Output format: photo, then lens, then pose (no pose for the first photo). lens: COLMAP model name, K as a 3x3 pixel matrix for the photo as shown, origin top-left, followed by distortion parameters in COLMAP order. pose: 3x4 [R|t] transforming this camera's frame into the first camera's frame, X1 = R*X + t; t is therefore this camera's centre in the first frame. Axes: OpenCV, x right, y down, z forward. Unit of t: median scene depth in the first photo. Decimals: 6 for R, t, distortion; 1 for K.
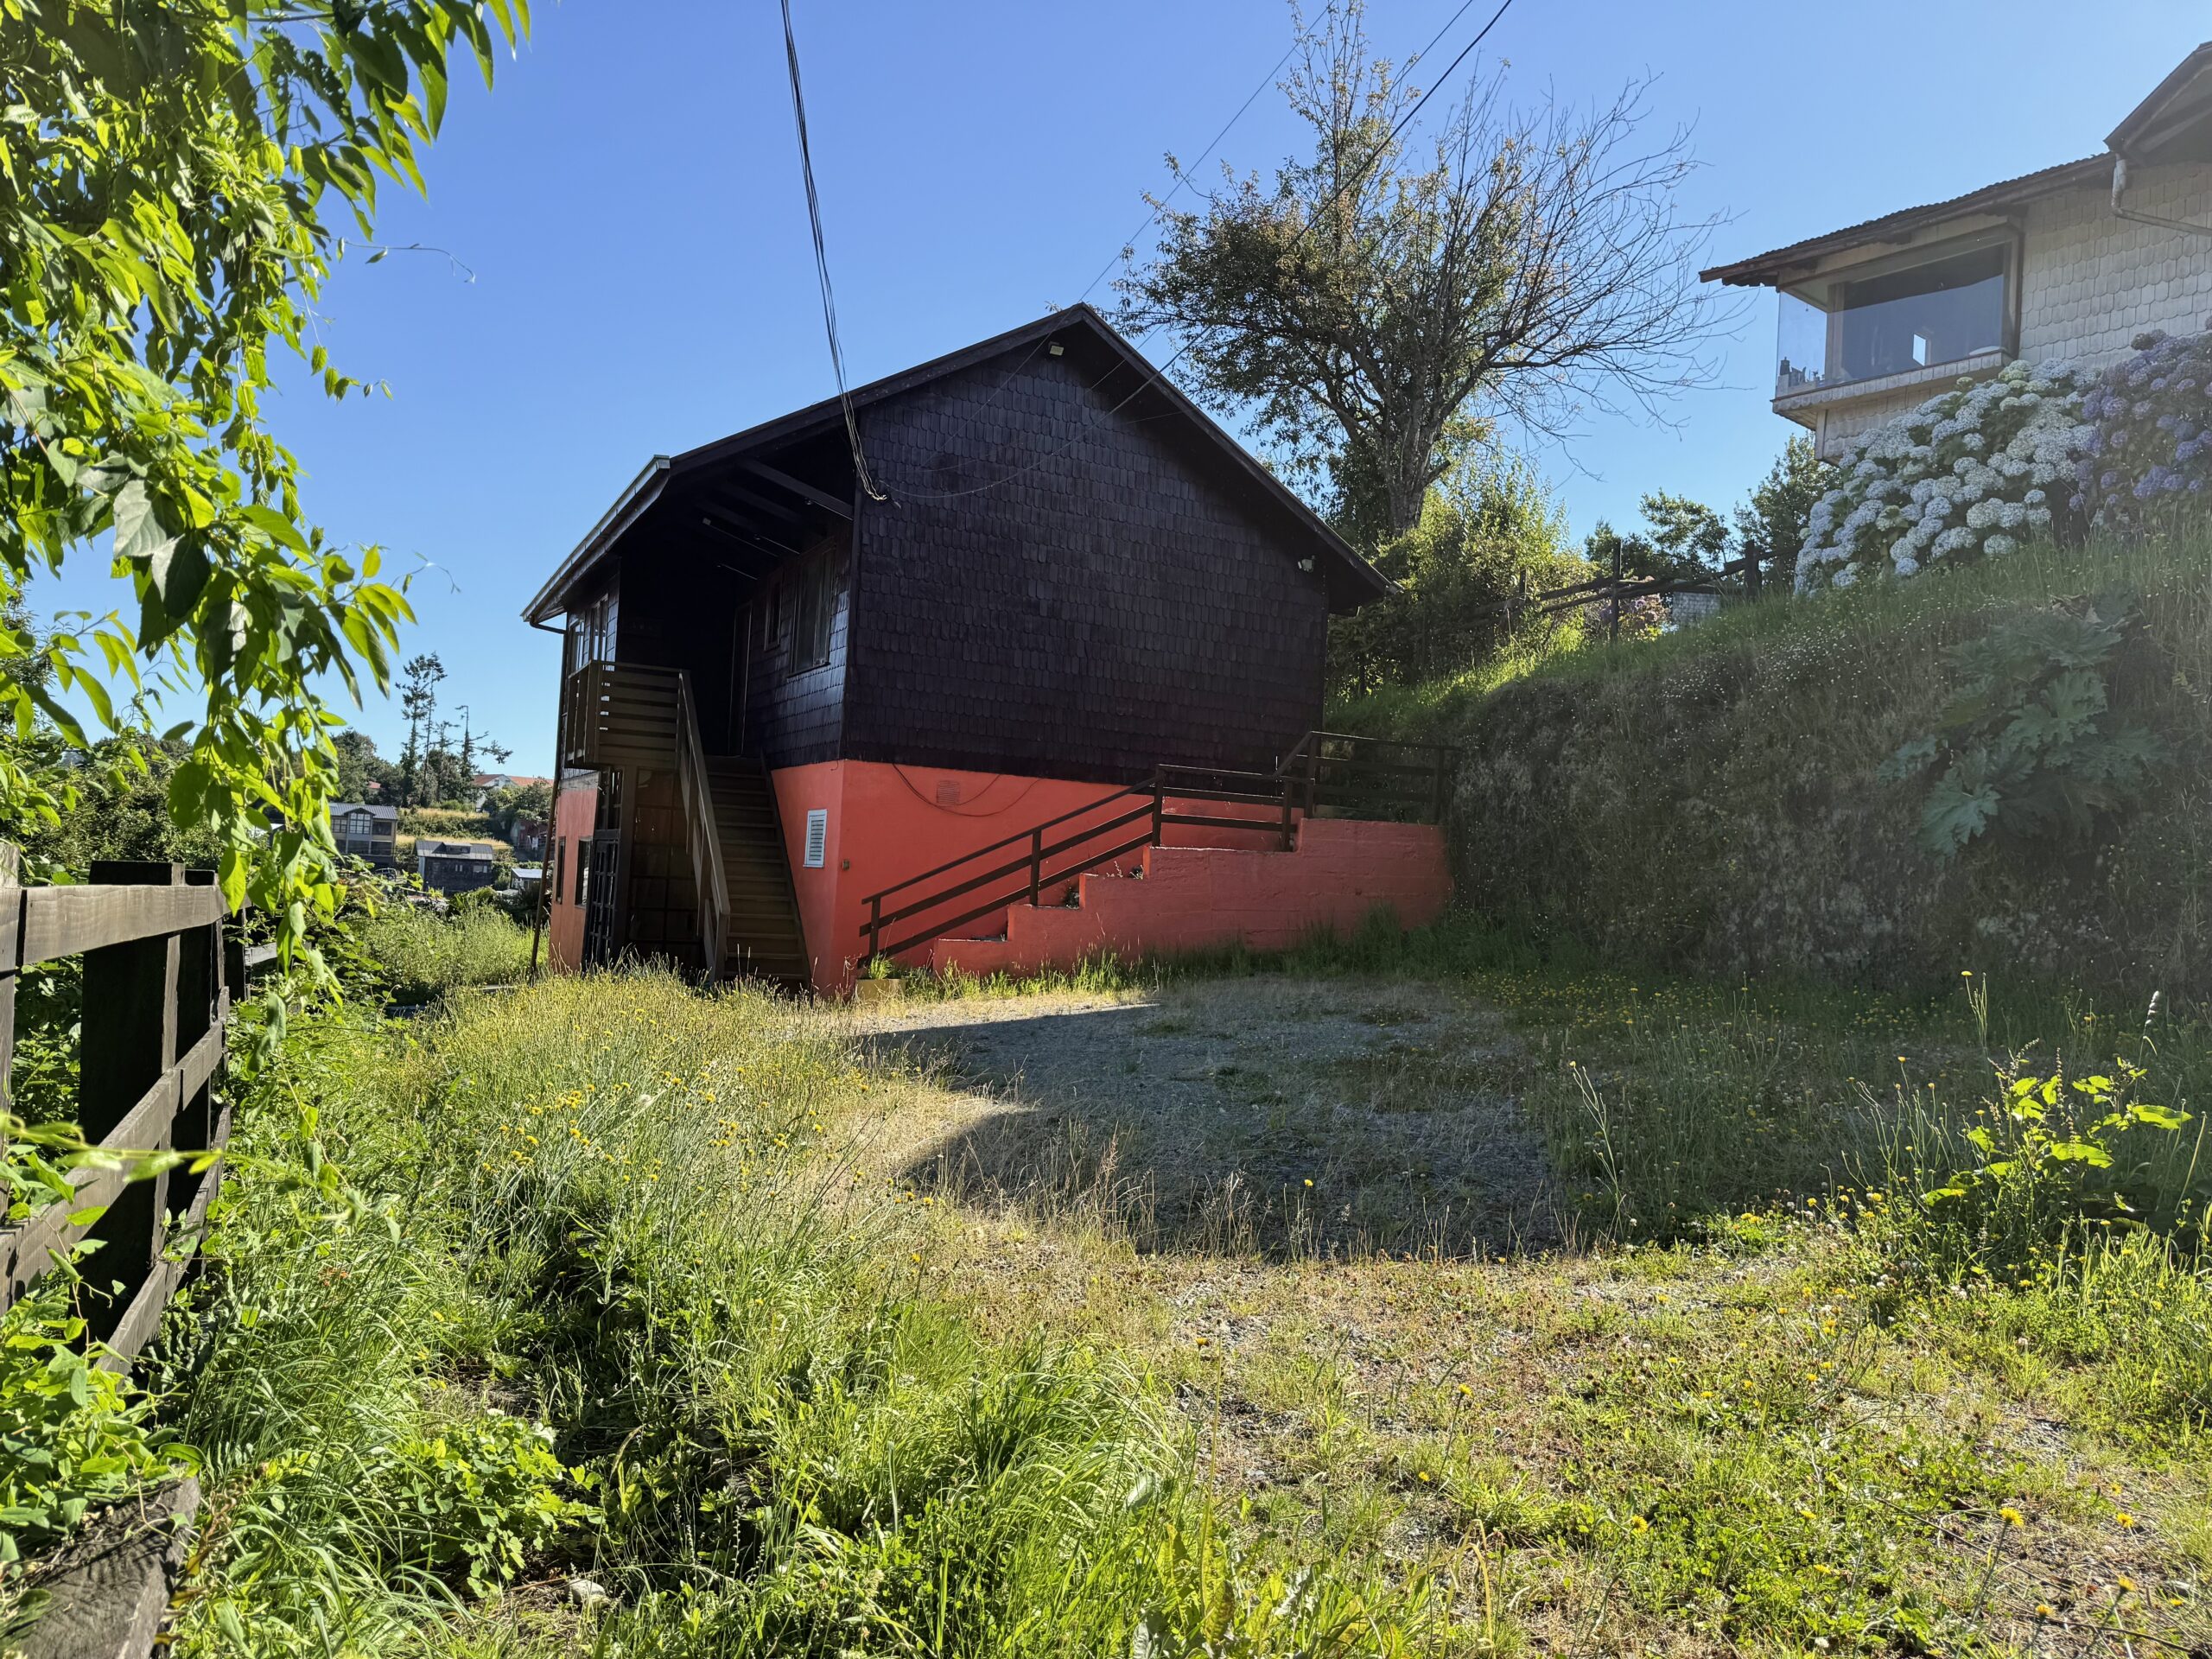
lens RADIAL K [[1549.0, 0, 1106.0], [0, 1549.0, 829.5], [0, 0, 1]] dist [0.001735, 0.000237]
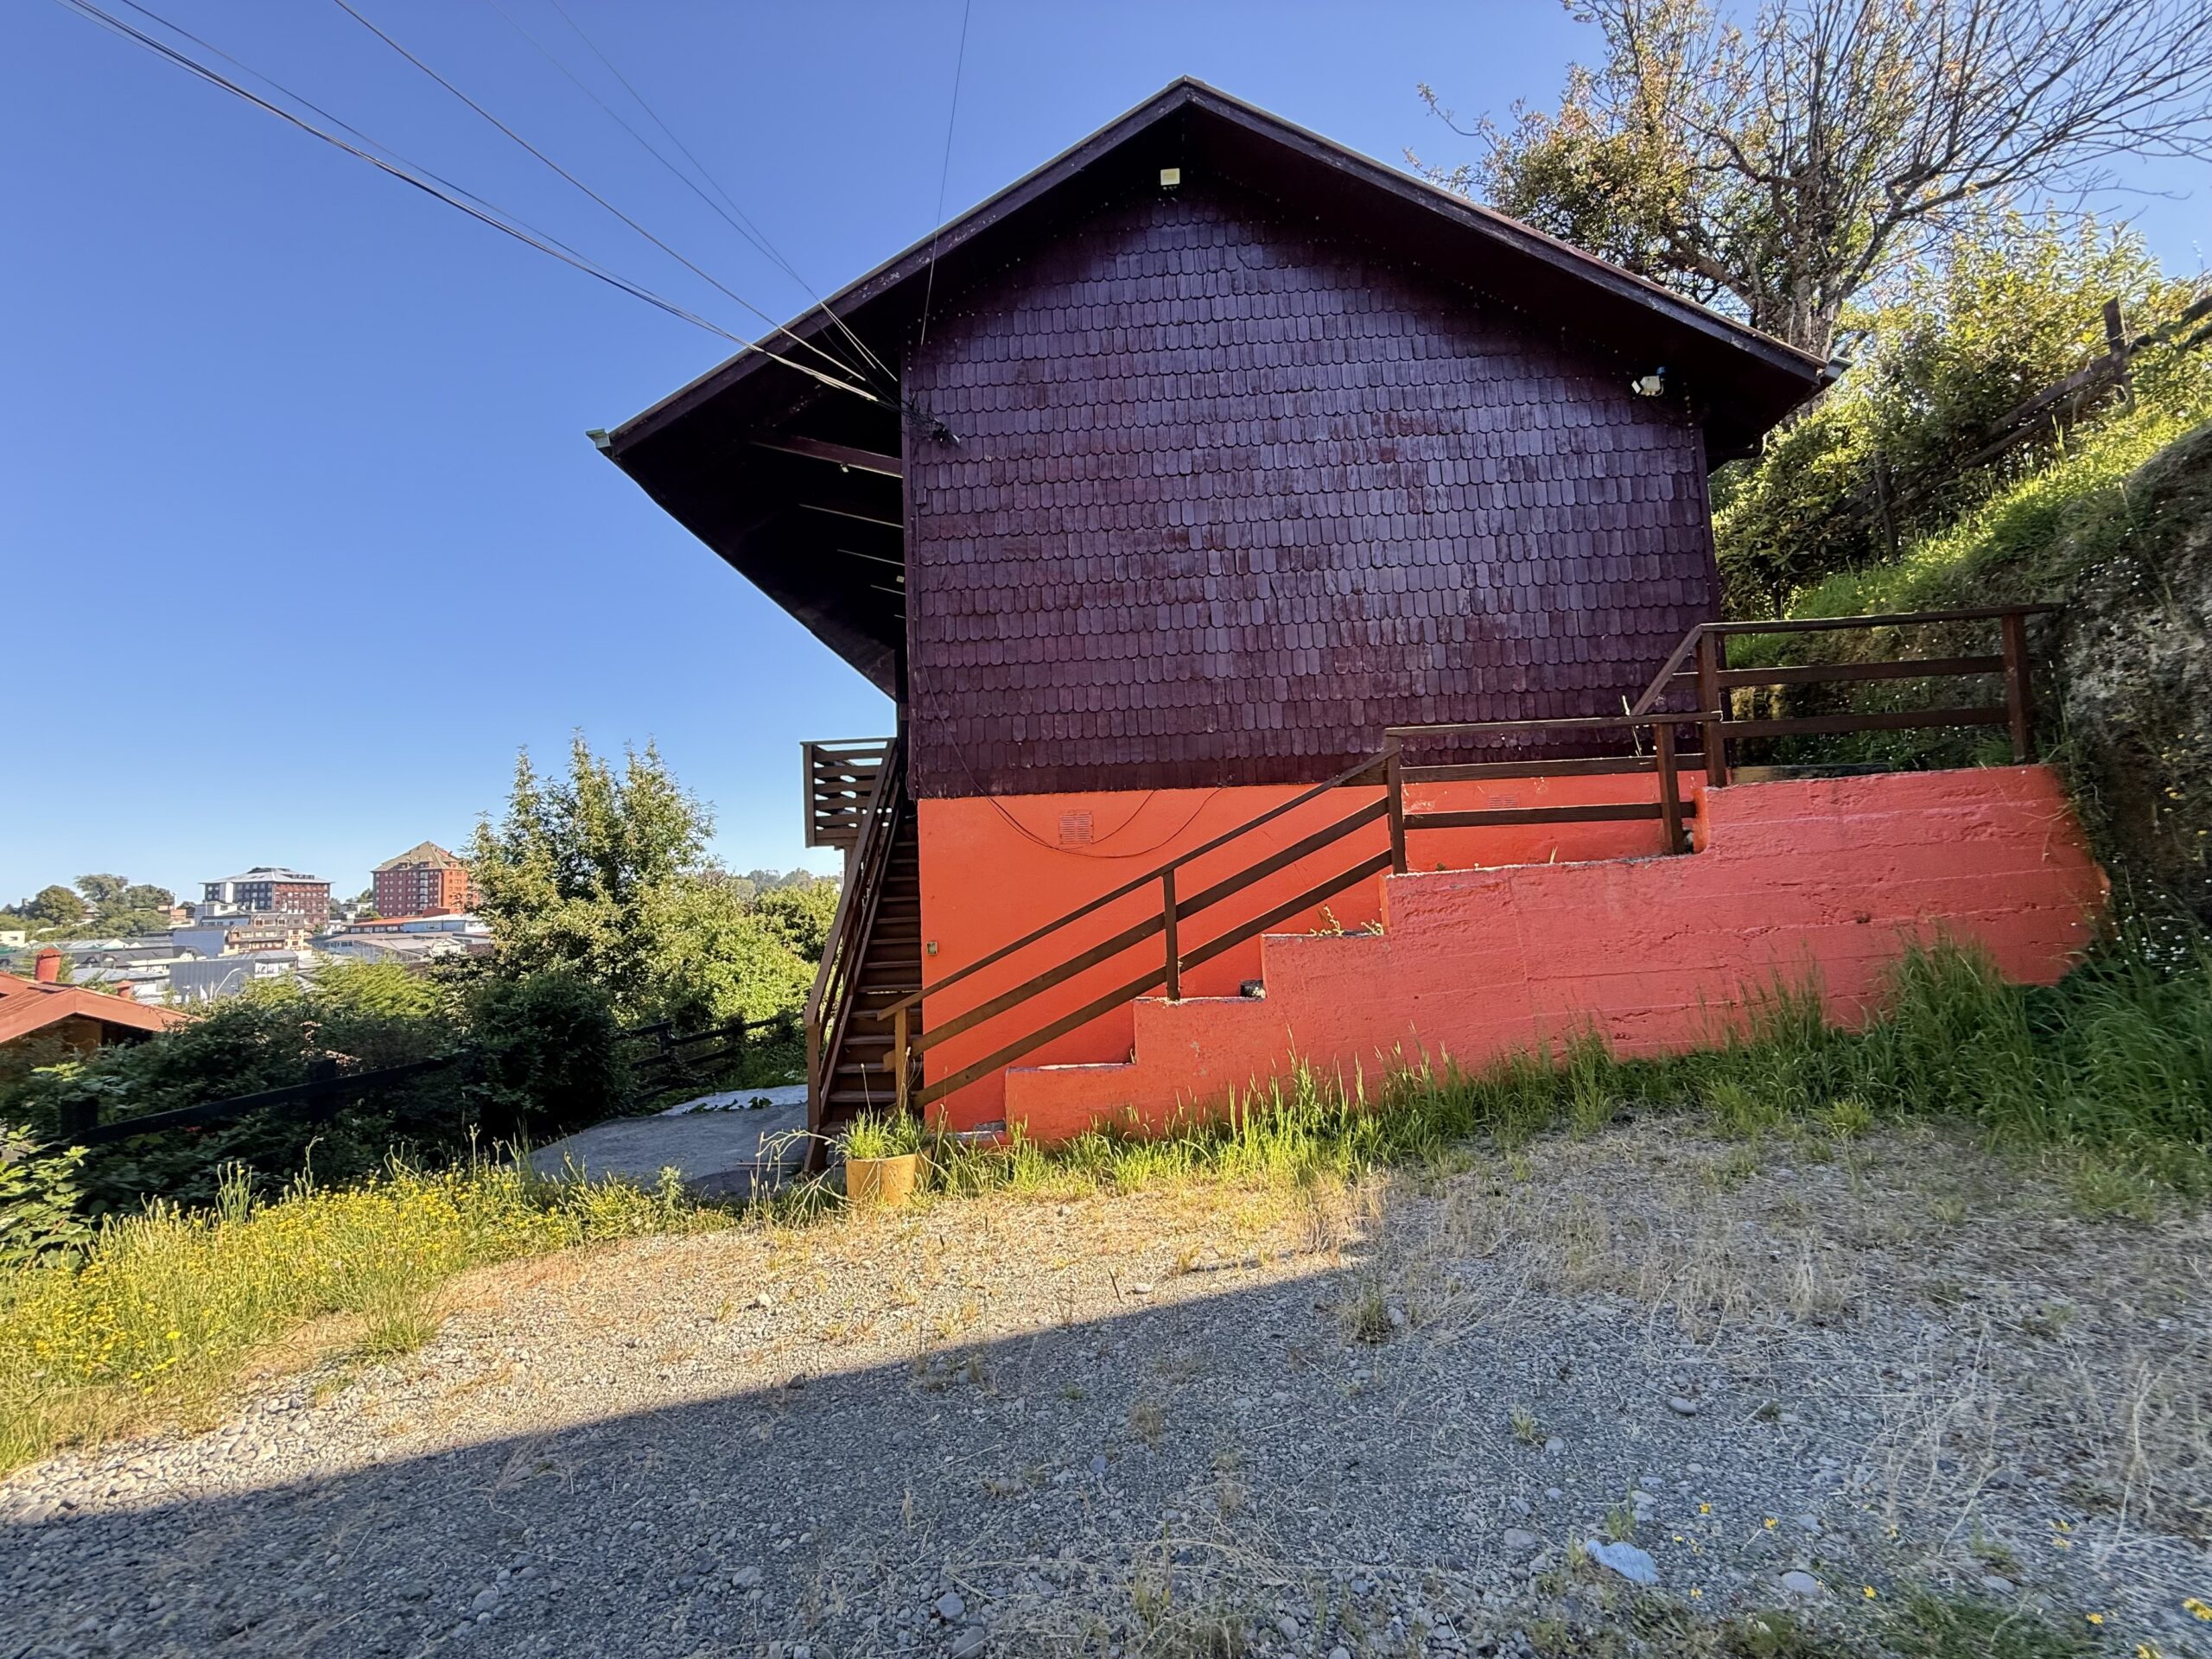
lens RADIAL K [[842.6, 0, 1106.0], [0, 842.6, 829.5], [0, 0, 1]] dist [-0.013070, -0.000076]
pose [[0.866590, -0.127891, -0.482354, 0.086693], [0.104192, 0.991669, -0.075740, 0.007052], [0.488022, 0.015378, 0.872696, 0.661039]]
